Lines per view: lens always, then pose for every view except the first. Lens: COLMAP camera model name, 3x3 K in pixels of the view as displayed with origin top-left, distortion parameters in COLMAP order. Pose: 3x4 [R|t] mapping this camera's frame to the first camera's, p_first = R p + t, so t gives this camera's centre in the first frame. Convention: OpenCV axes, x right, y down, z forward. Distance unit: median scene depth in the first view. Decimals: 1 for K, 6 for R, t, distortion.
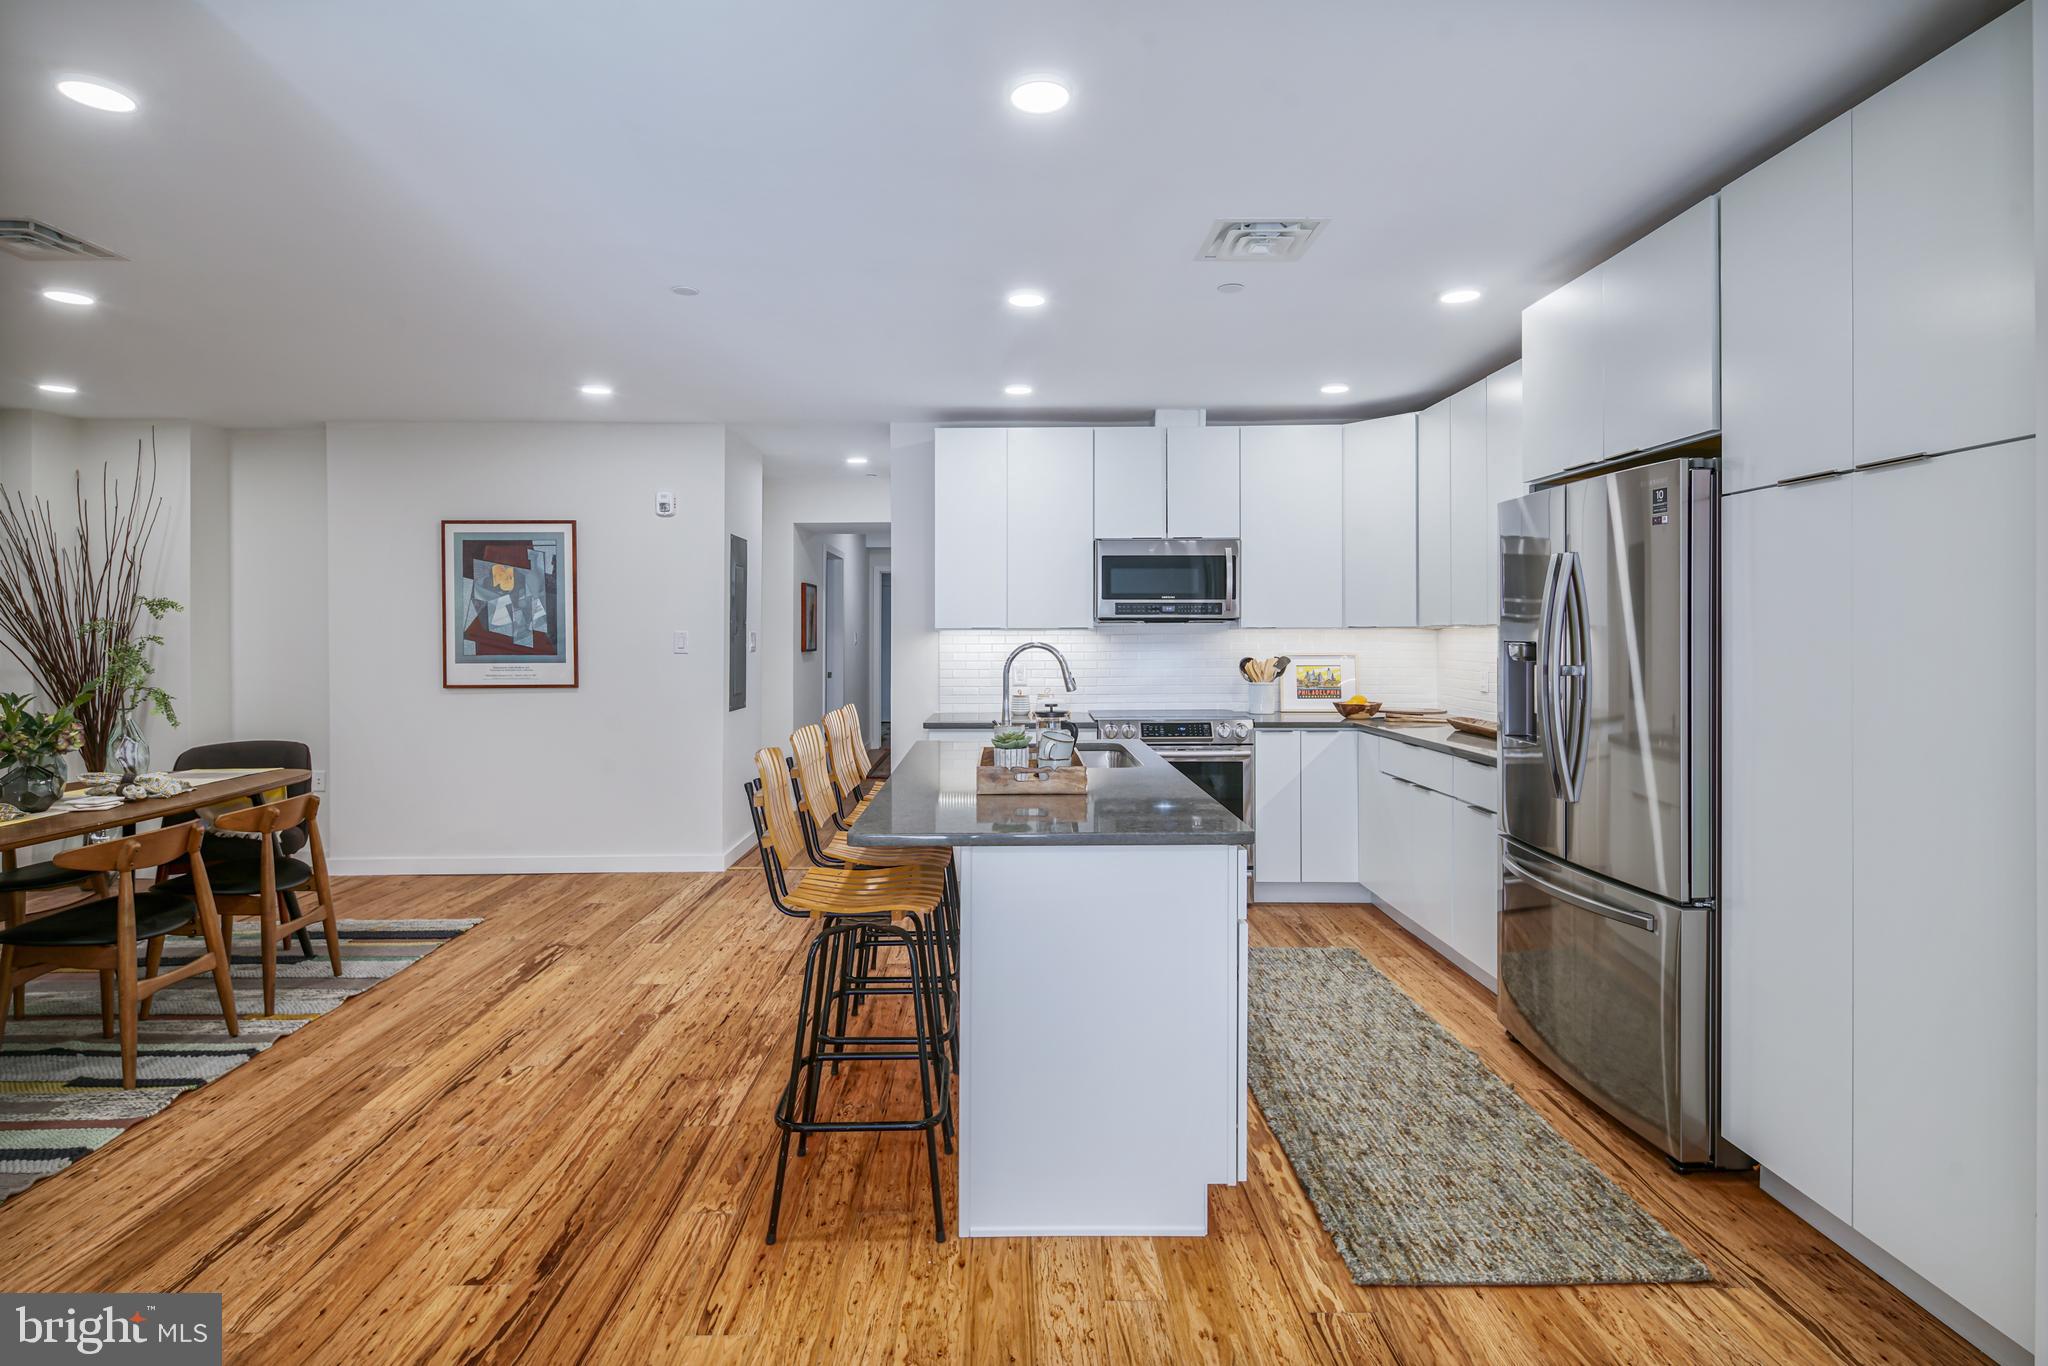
lens RADIAL K [[1003.1, 0, 1013.5], [0, 1003.1, 637.0], [0, 0, 1]] dist [0.002990, -0.002928]
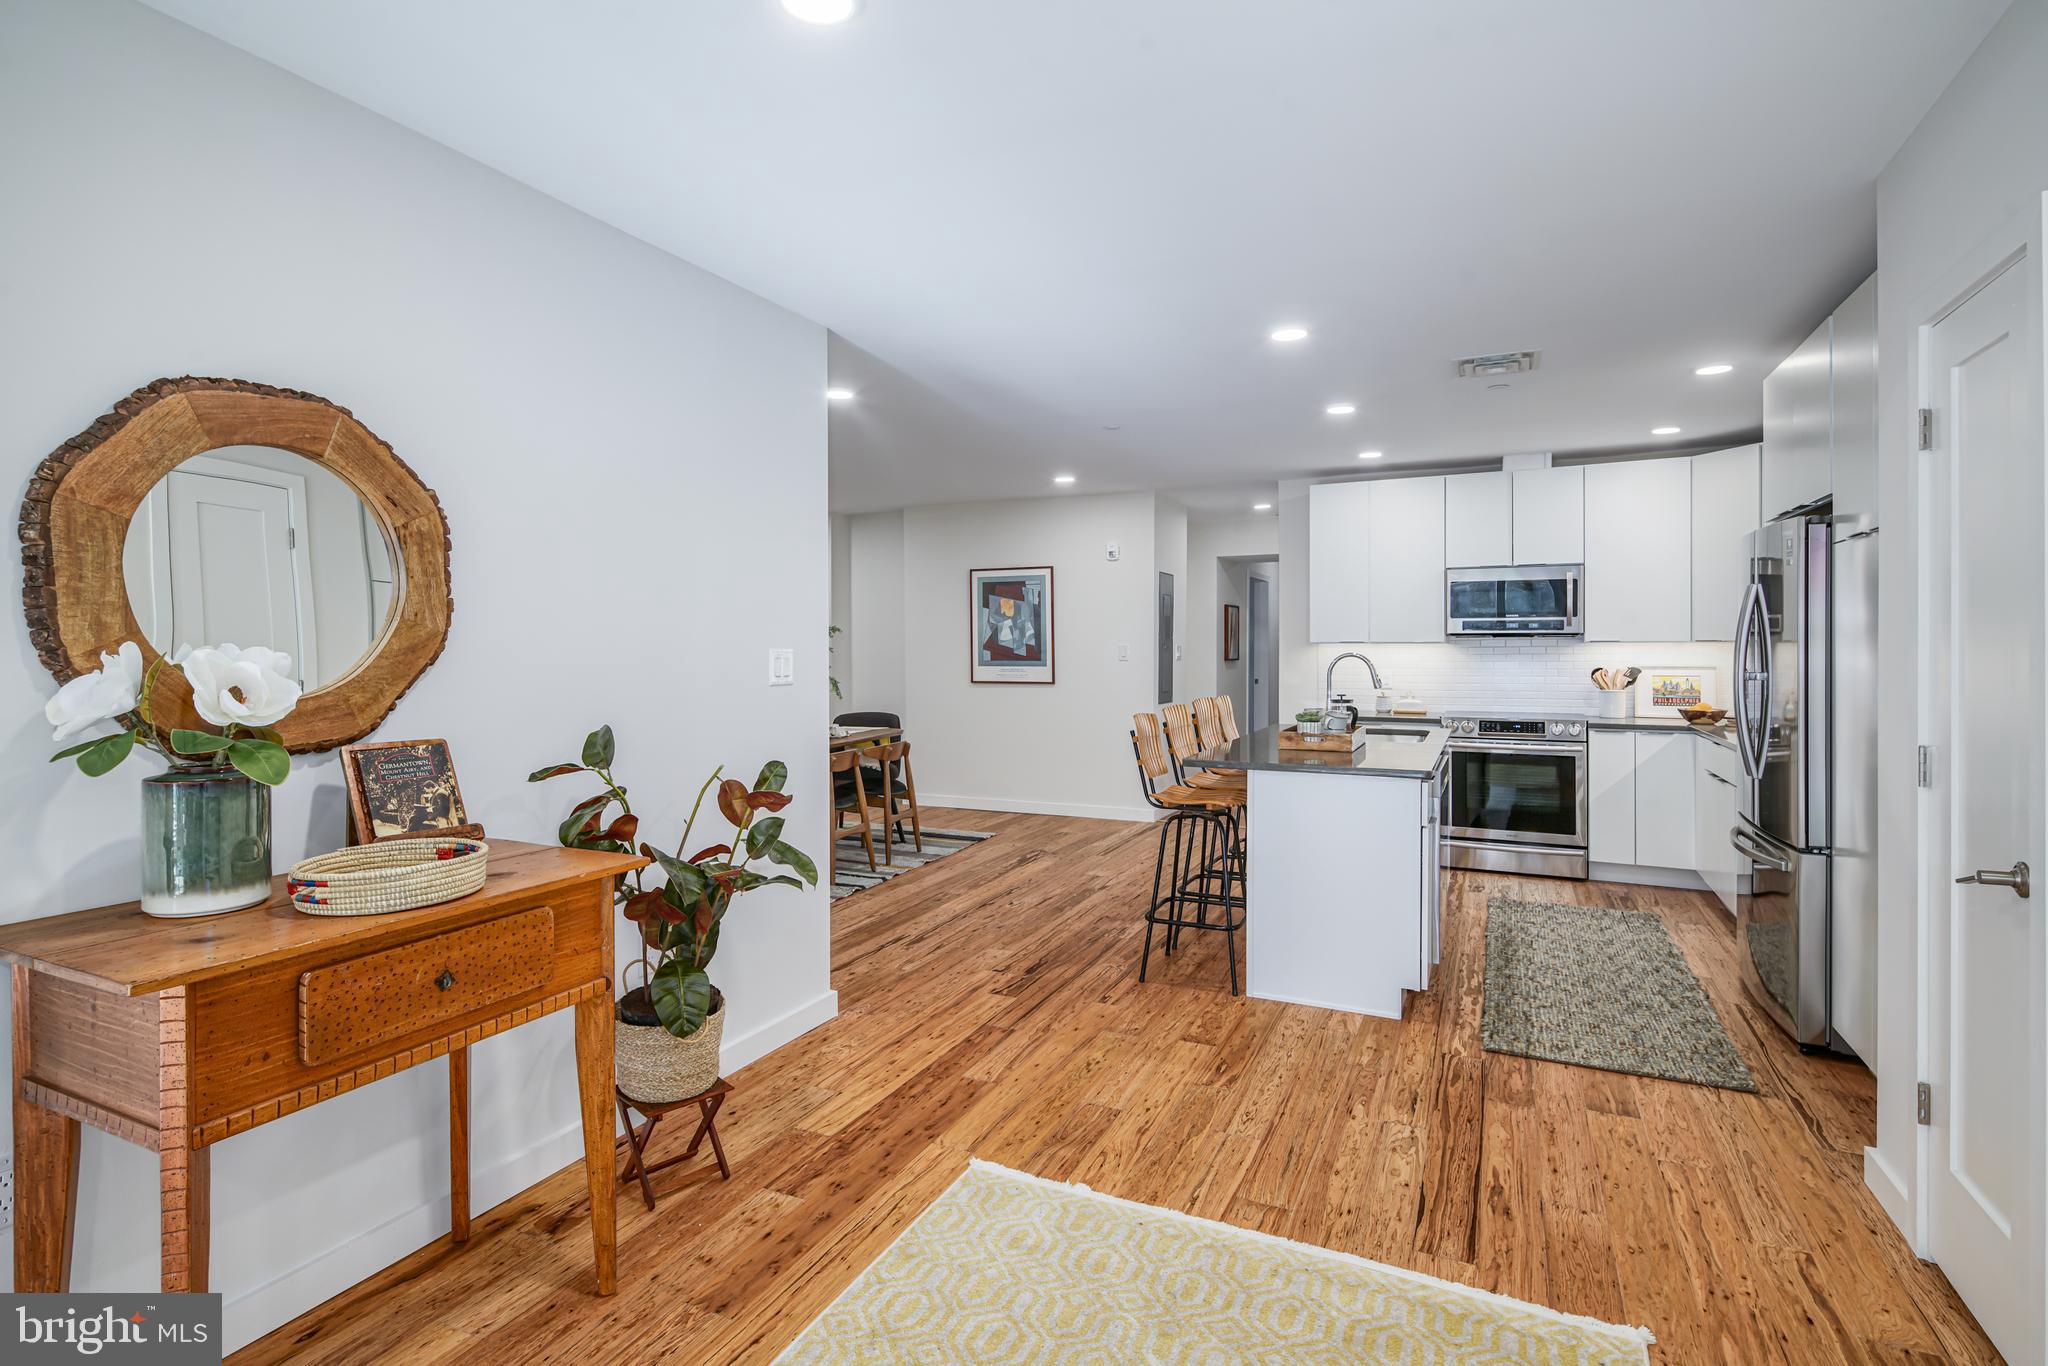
lens RADIAL K [[1003.1, 0, 1012.4], [0, 1003.1, 642.9], [0, 0, 1]] dist [0.002990, -0.002928]
pose [[0.895453, -0.000155, -0.445155, 0.161188], [-0.002972, 0.999976, -0.006327, 0.001580], [0.445145, 0.006988, 0.895431, -0.331552]]
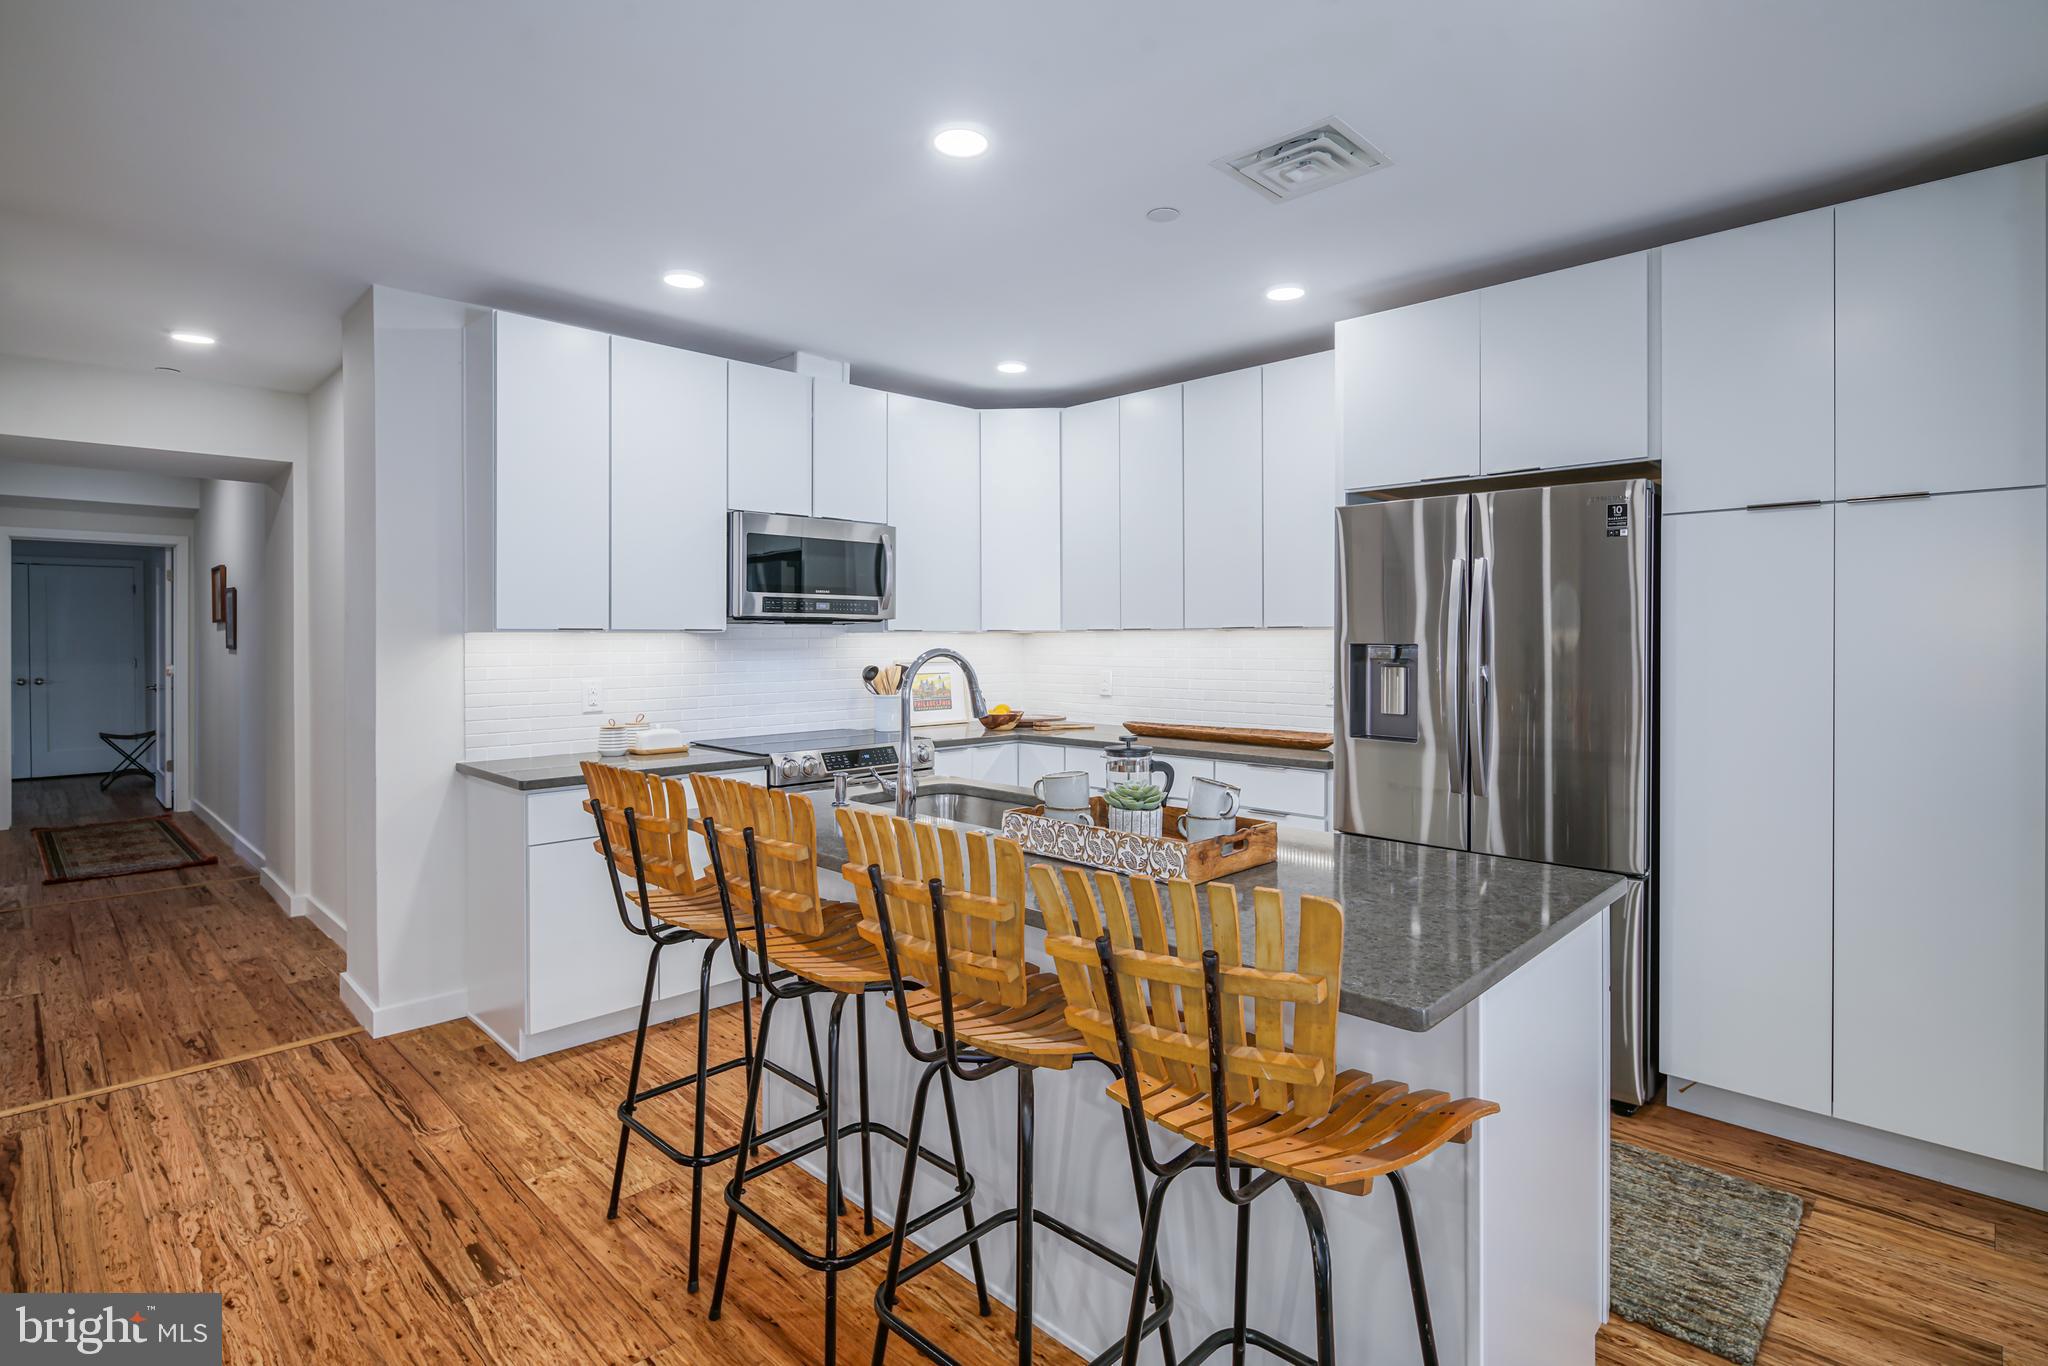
lens RADIAL K [[1003.1, 0, 1014.7], [0, 1003.1, 641.6], [0, 0, 1]] dist [0.002990, -0.002928]
pose [[0.707918, -0.002212, 0.706291, -0.311774], [0.003673, 0.999993, -0.000550, 0.000970], [-0.706285, 0.002983, 0.707921, 0.349988]]
